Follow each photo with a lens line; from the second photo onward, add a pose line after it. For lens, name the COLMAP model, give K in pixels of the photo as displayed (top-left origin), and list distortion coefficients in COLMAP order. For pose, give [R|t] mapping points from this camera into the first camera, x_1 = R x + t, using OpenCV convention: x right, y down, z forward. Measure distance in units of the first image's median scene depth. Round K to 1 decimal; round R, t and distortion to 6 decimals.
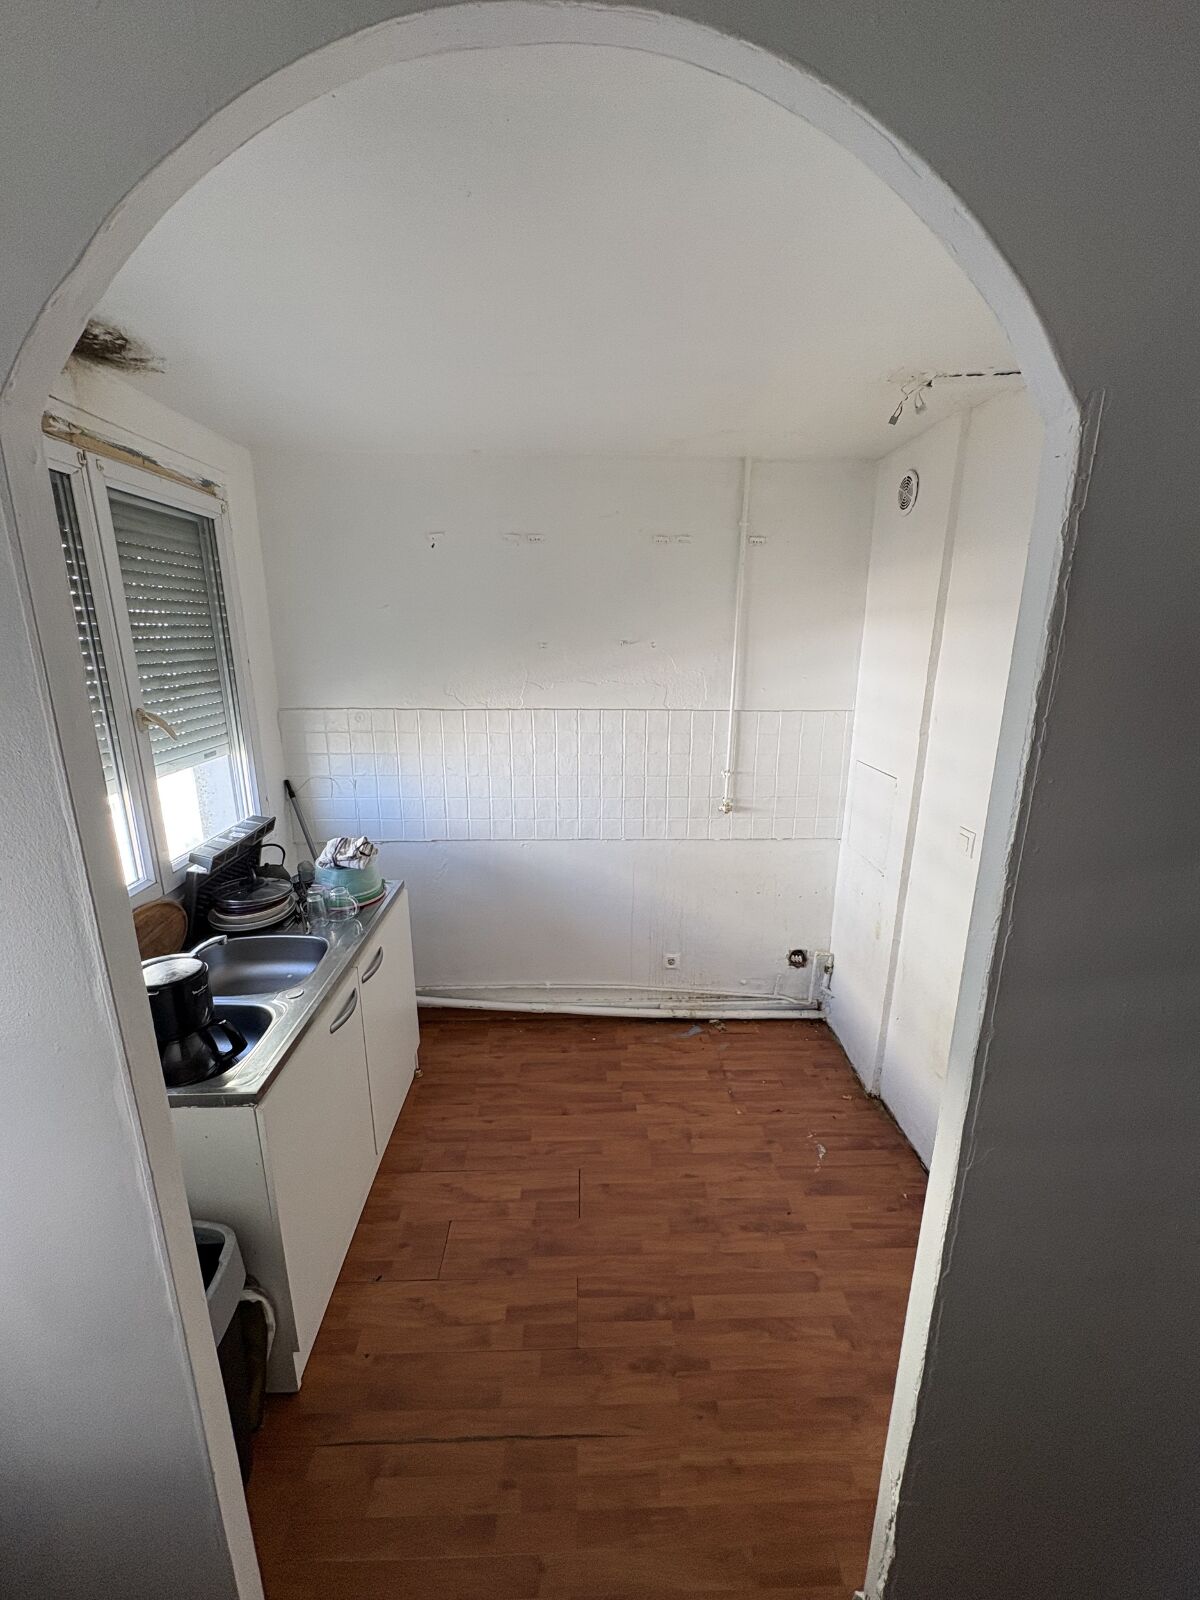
lens RADIAL K [[637.7, 0, 597.5], [0, 637.7, 799.9], [0, 0, 1]] dist [-0.001467, 0.000142]
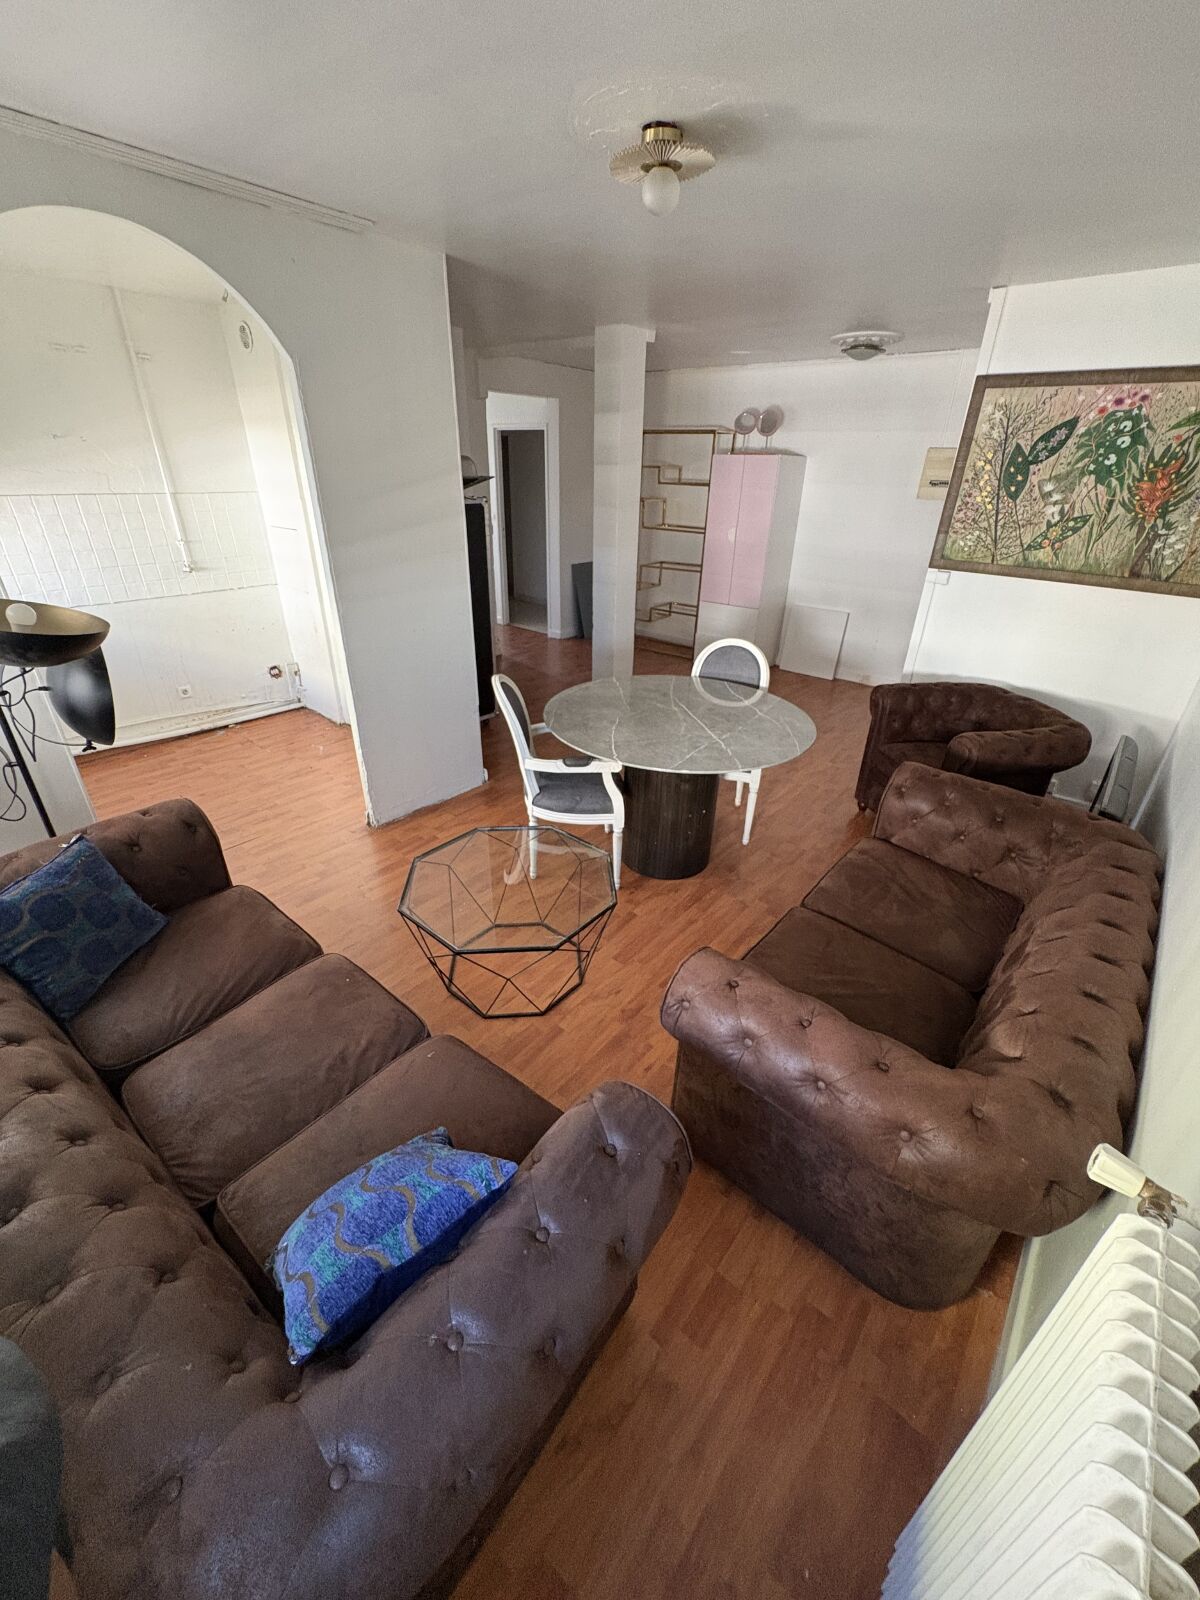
lens RADIAL K [[637.7, 0, 601.9], [0, 637.7, 799.0], [0, 0, 1]] dist [-0.001467, 0.000142]
pose [[0.664801, -0.342474, 0.663890, -0.291447], [0.171279, 0.934924, 0.310776, 0.199335], [-0.727119, -0.092894, 0.680197, -0.651559]]
